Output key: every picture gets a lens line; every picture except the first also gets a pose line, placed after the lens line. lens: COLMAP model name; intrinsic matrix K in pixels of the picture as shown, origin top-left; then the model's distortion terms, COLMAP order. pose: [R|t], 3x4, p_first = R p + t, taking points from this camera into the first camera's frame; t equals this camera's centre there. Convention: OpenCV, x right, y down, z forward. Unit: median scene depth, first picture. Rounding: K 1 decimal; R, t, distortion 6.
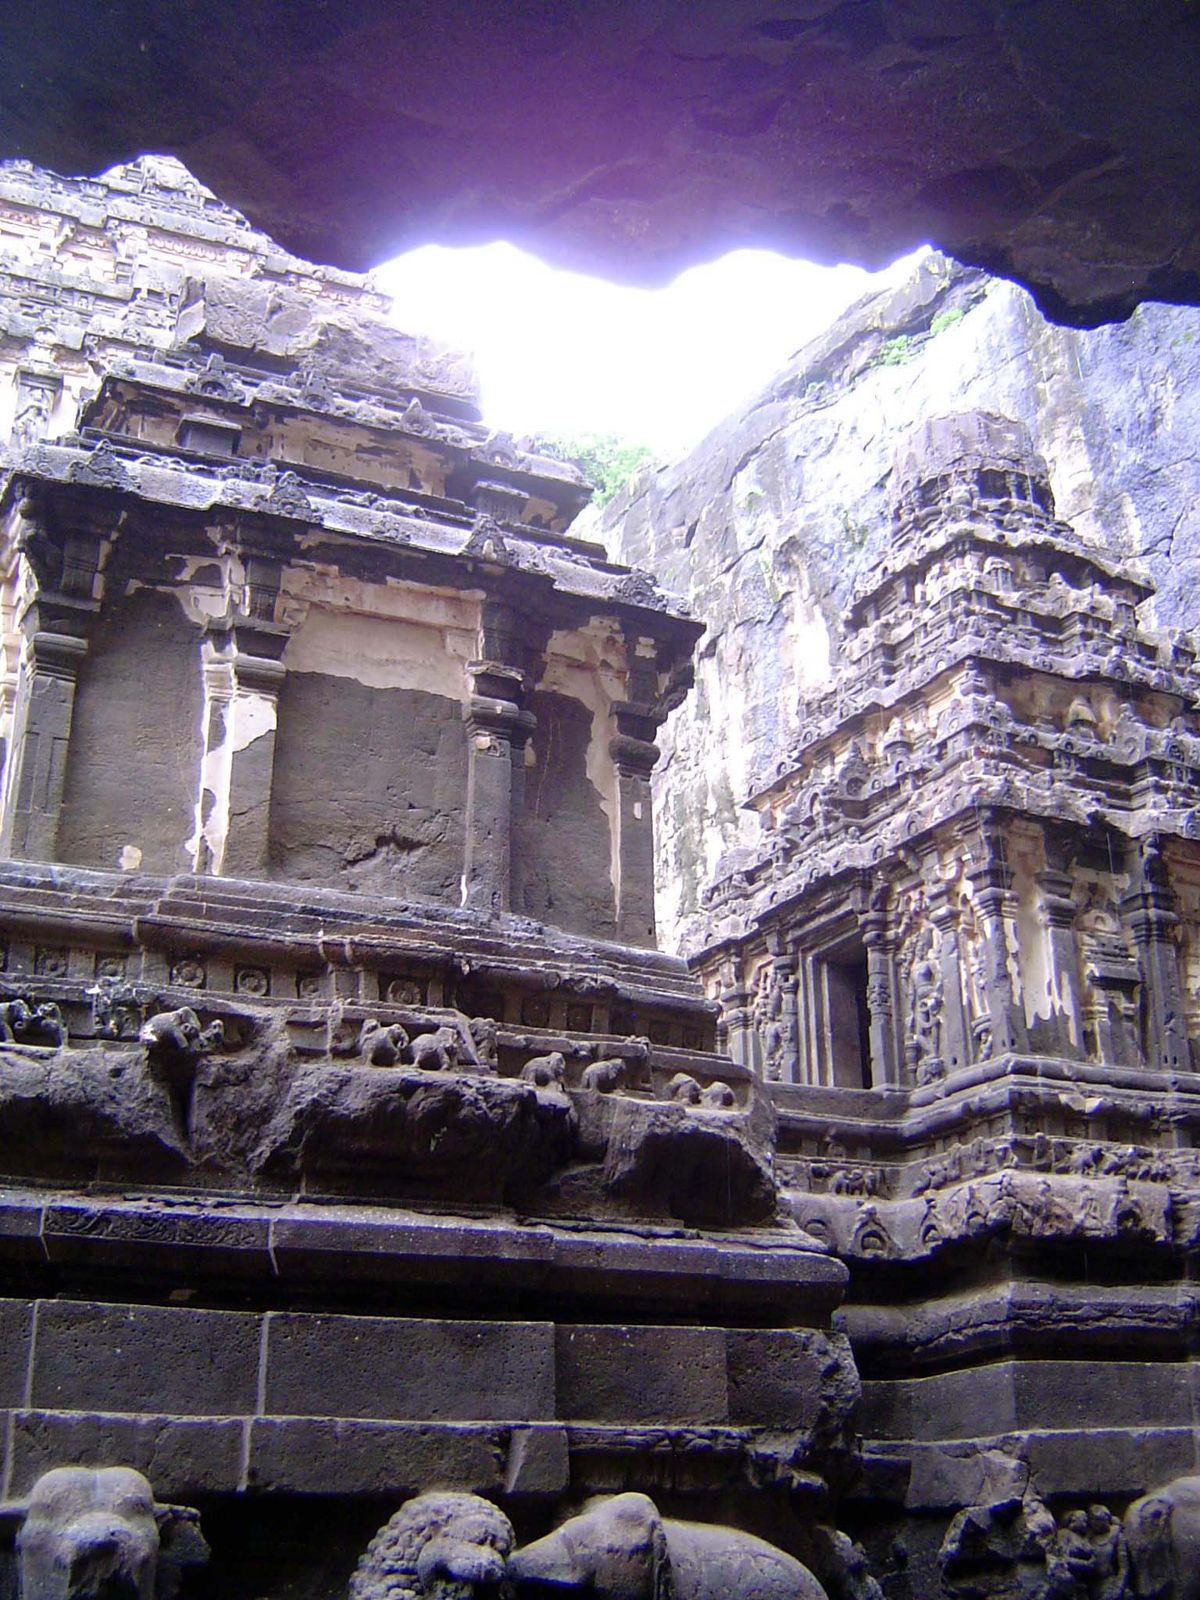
lens RADIAL K [[1840.7, 0, 600.7], [0, 1840.7, 806.7], [0, 0, 1]] dist [-0.133140, 0.000000]
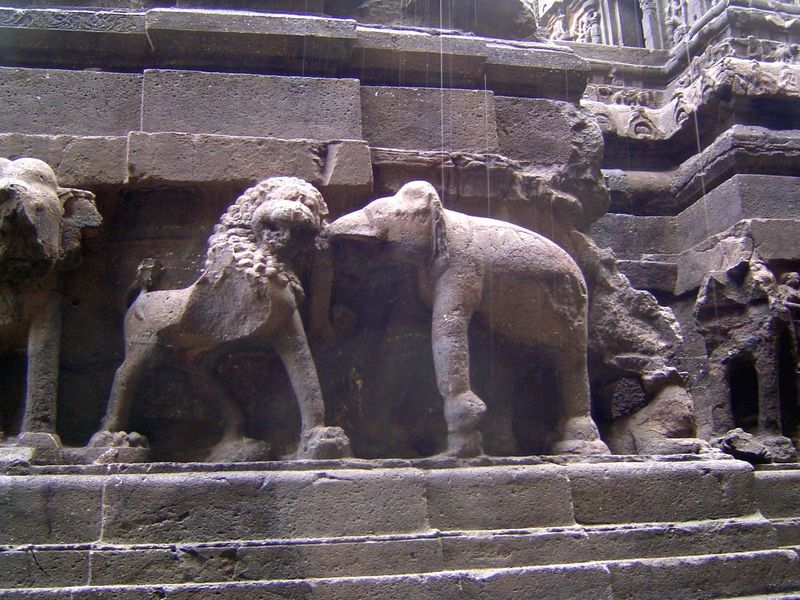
lens RADIAL K [[1029.4, 0, 399.3], [0, 1029.4, 297.4], [0, 0, 1]] dist [-0.126763, 0.000000]
pose [[0.981444, -0.083926, -0.172409, 0.098993], [0.108347, 0.984558, 0.137502, 0.271082], [0.158207, -0.153631, 0.975381, 0.170940]]
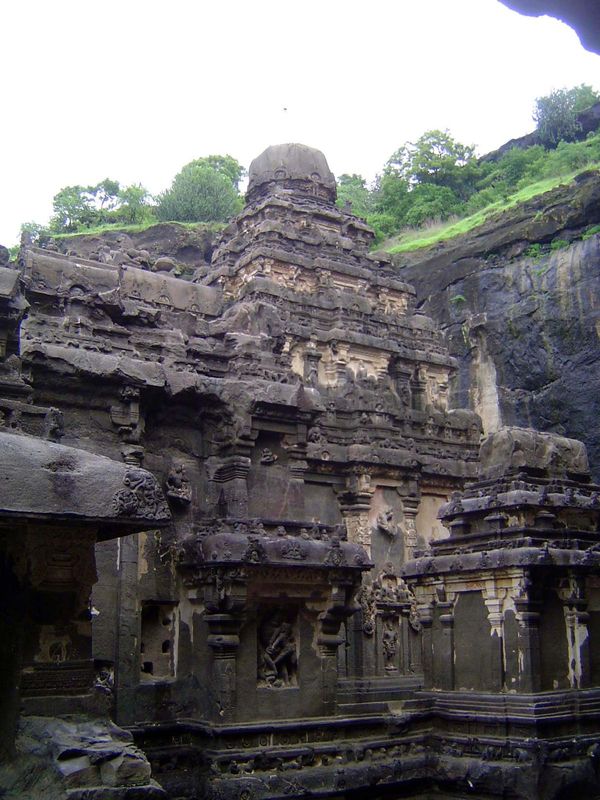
lens RADIAL K [[920.3, 0, 306.3], [0, 920.3, 403.0], [0, 0, 1]] dist [-0.133140, 0.000000]
pose [[0.988918, 0.042989, 0.142104, -0.814249], [-0.062265, 0.989007, 0.134118, -0.562110], [-0.134777, -0.141479, 0.980724, -0.373586]]
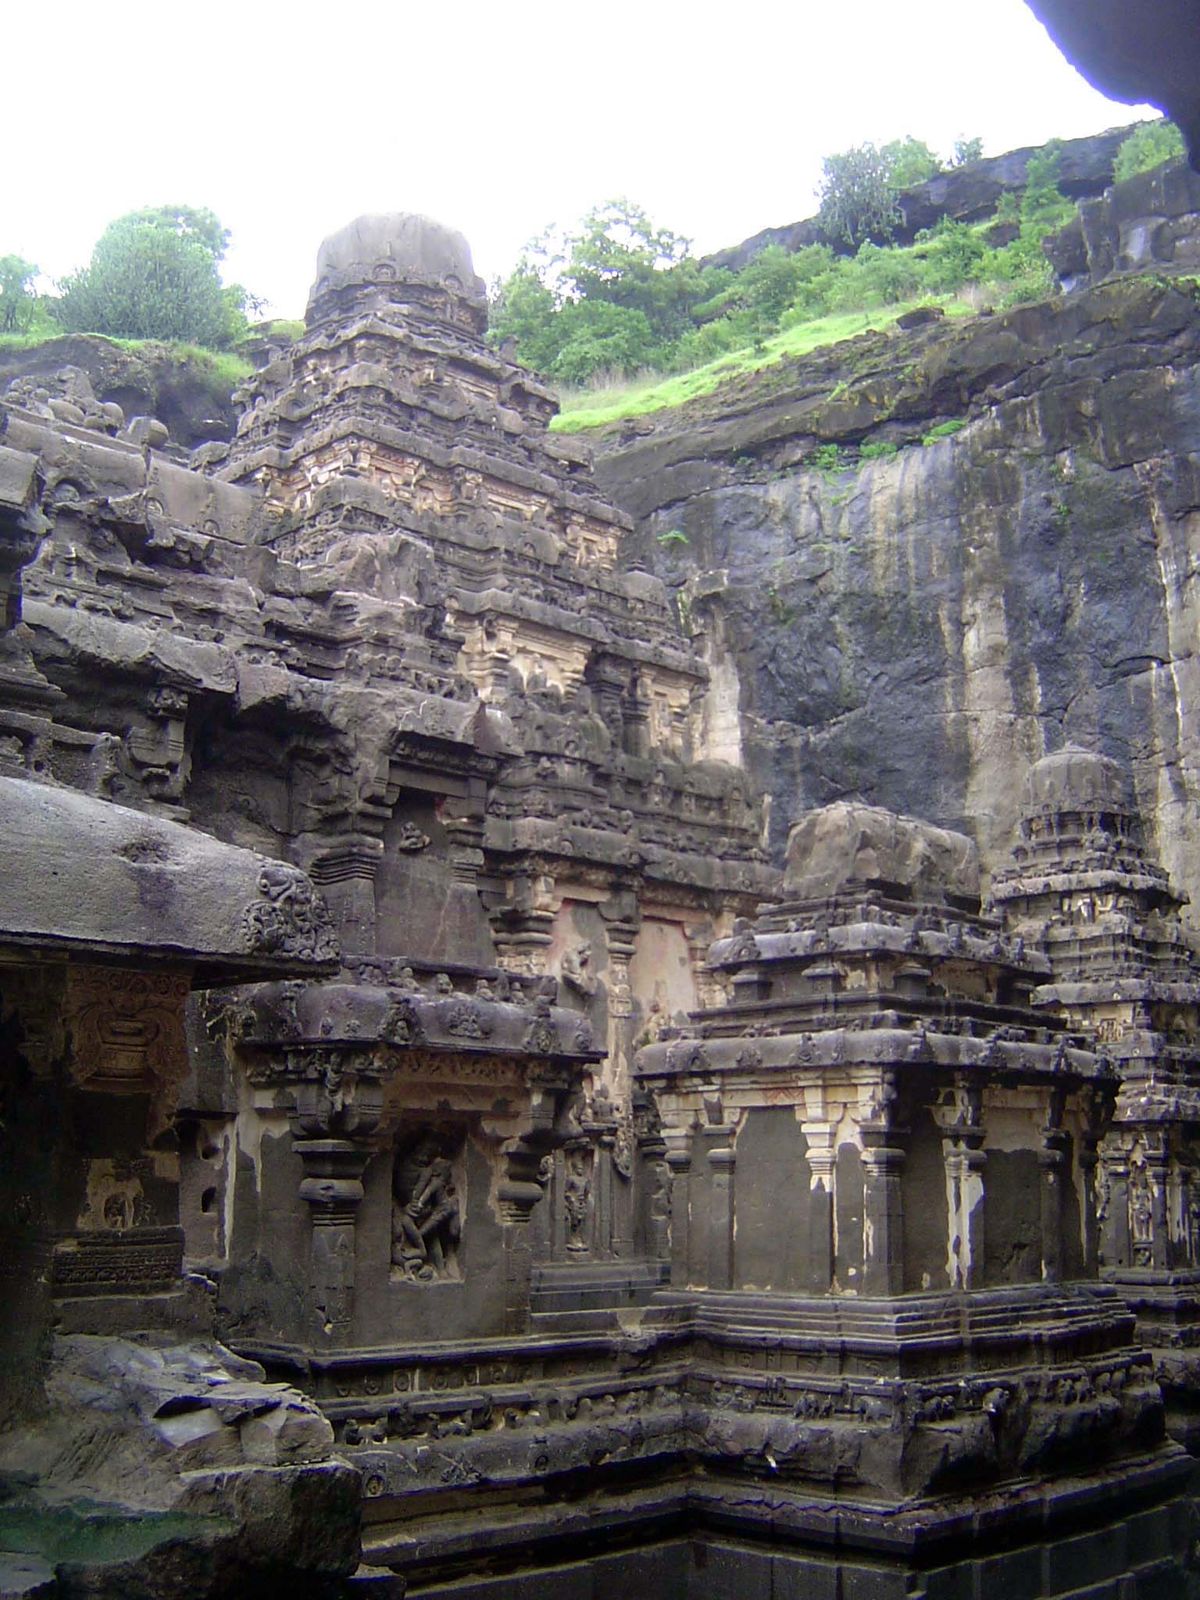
lens RADIAL K [[1840.7, 0, 614.8], [0, 1840.7, 806.2], [0, 0, 1]] dist [-0.133140, 0.000000]
pose [[0.941691, 0.086730, 0.325110, -0.997855], [-0.145322, 0.976282, 0.160484, -0.570426], [-0.303480, -0.198372, 0.931960, -0.397460]]
